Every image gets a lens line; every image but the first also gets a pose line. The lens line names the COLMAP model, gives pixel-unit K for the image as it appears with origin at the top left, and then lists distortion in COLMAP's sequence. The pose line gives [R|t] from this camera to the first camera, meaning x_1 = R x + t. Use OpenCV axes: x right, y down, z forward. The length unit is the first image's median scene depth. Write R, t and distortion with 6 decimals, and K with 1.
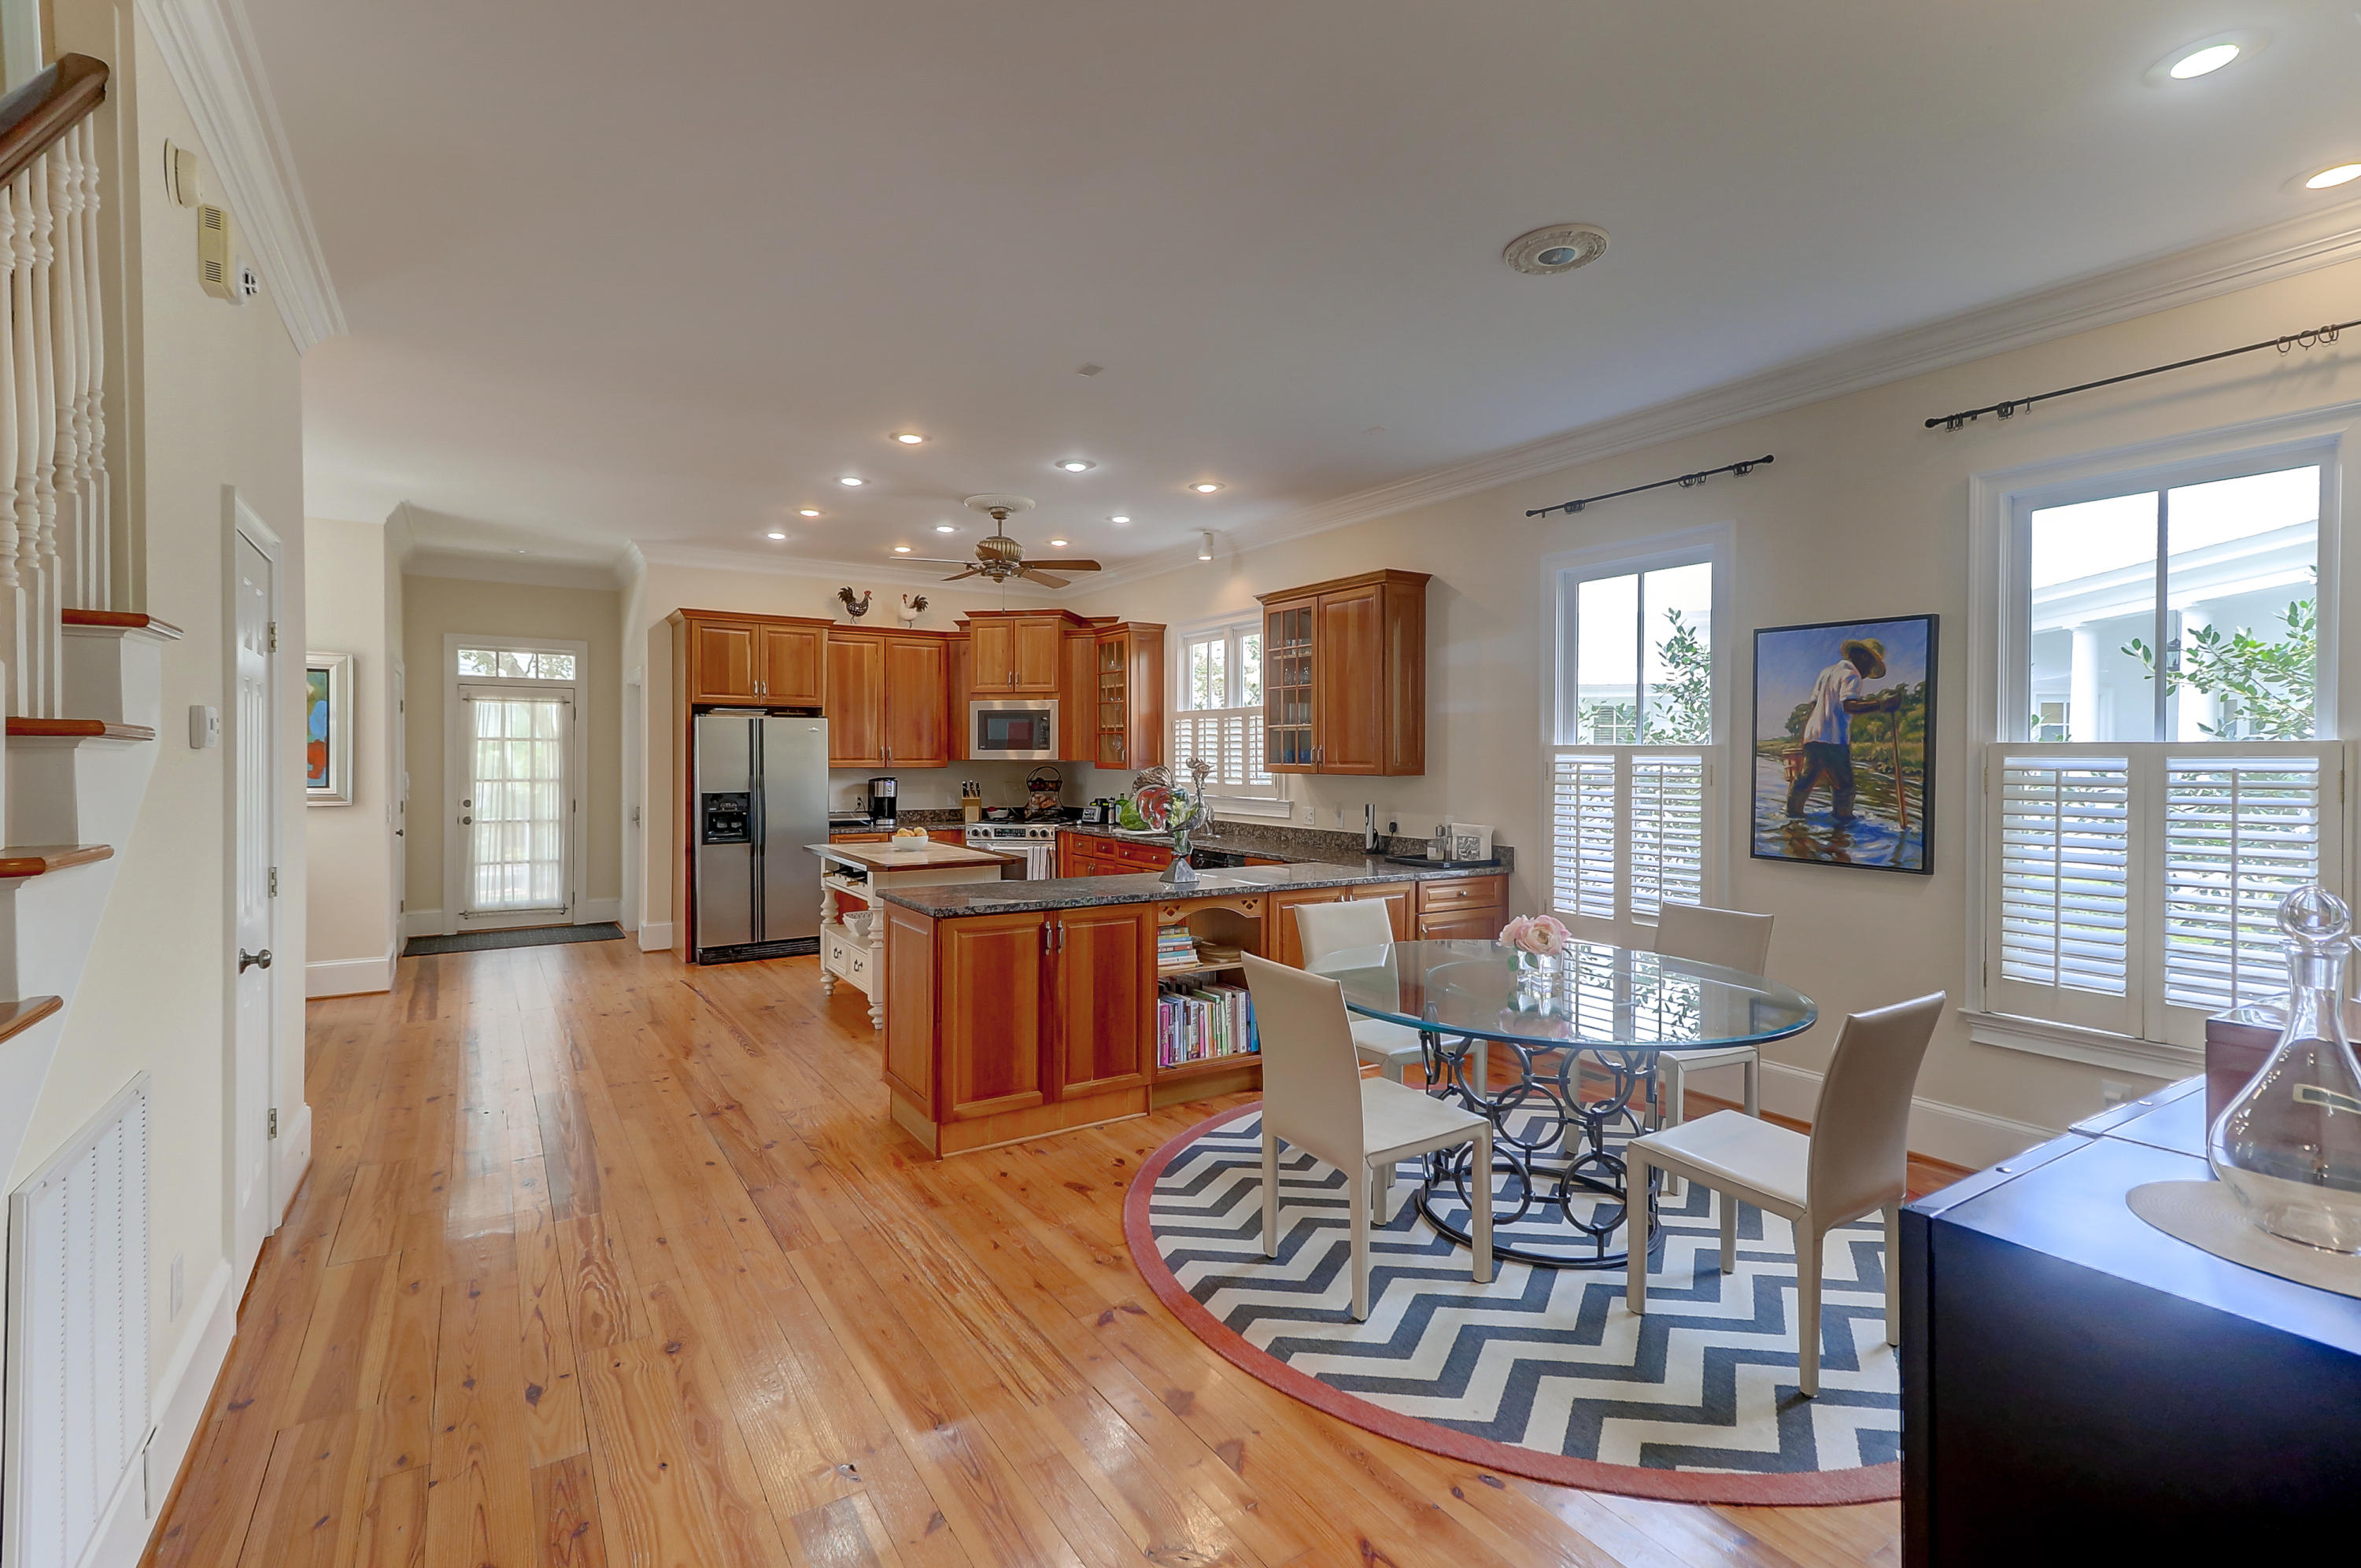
lens RADIAL K [[1074.9, 0, 1170.6], [0, 1074.9, 773.7], [0, 0, 1]] dist [0.023441, -0.003294]
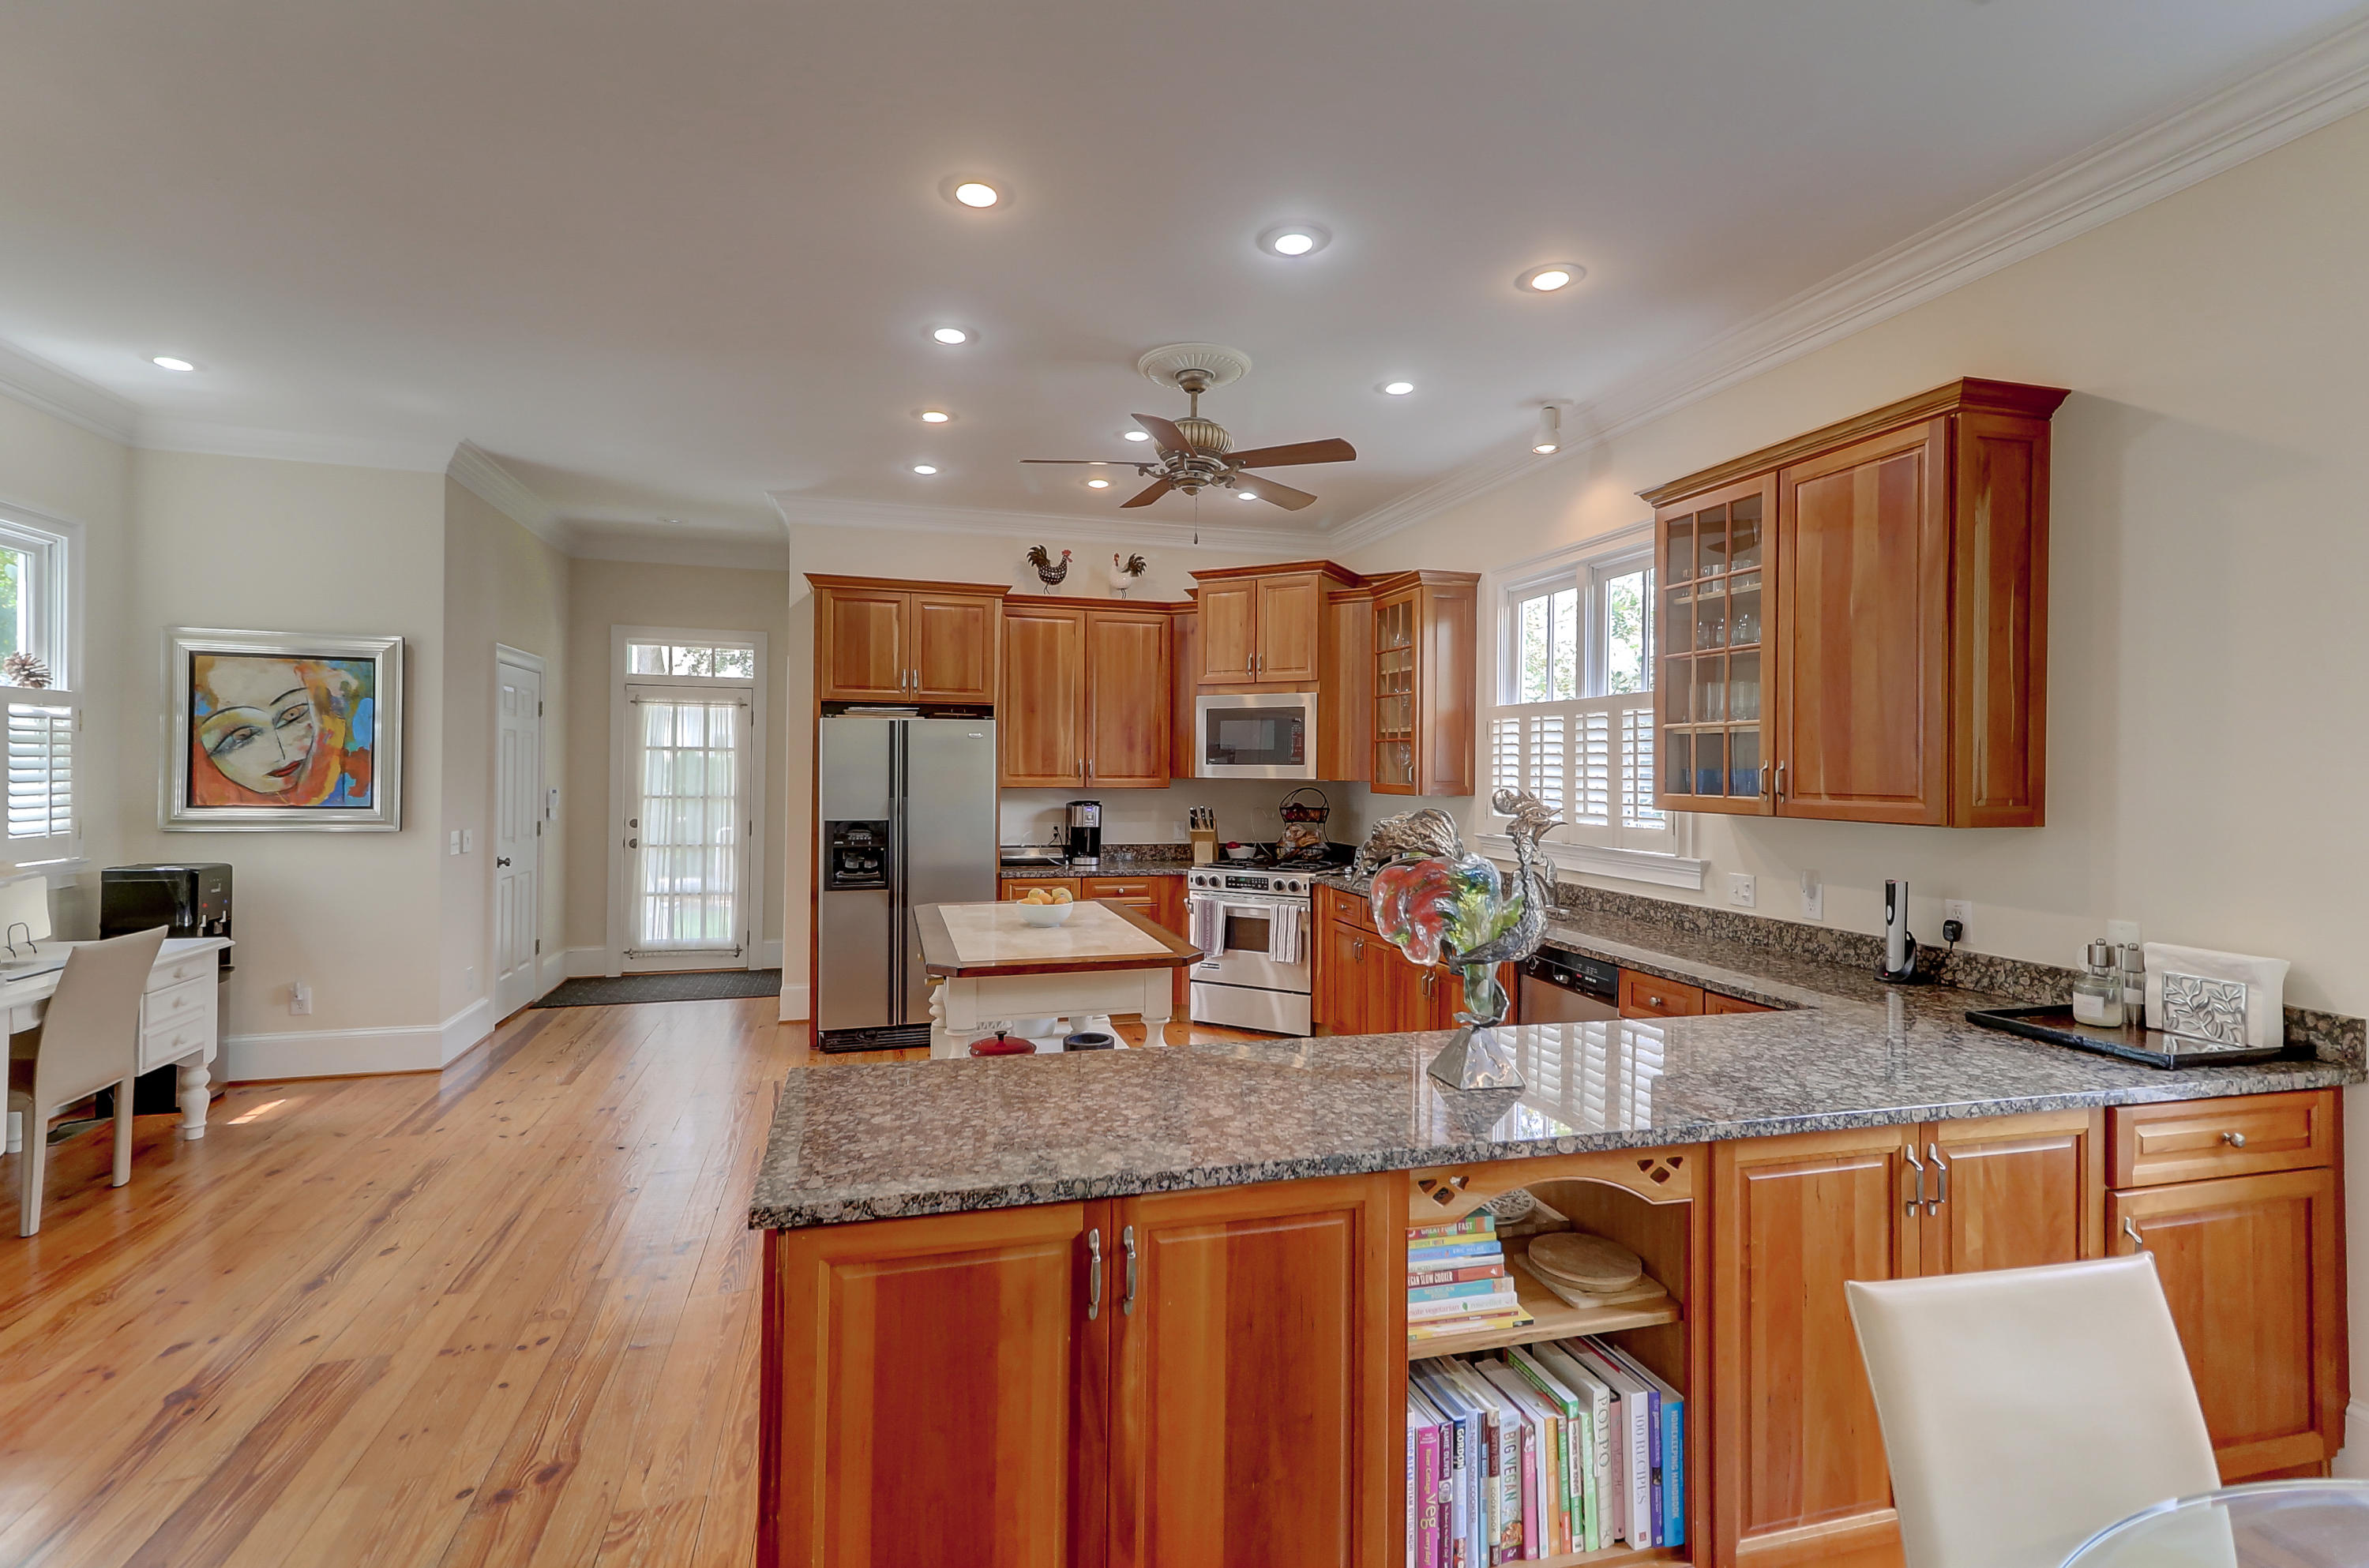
lens RADIAL K [[1078.6, 0, 1178.0], [0, 1078.6, 771.9], [0, 0, 1]] dist [0.023441, -0.003294]
pose [[0.957320, 0.007833, -0.288923, 0.013340], [-0.011625, 0.999867, -0.011411, -0.011124], [0.288795, 0.014282, 0.957284, 0.402483]]
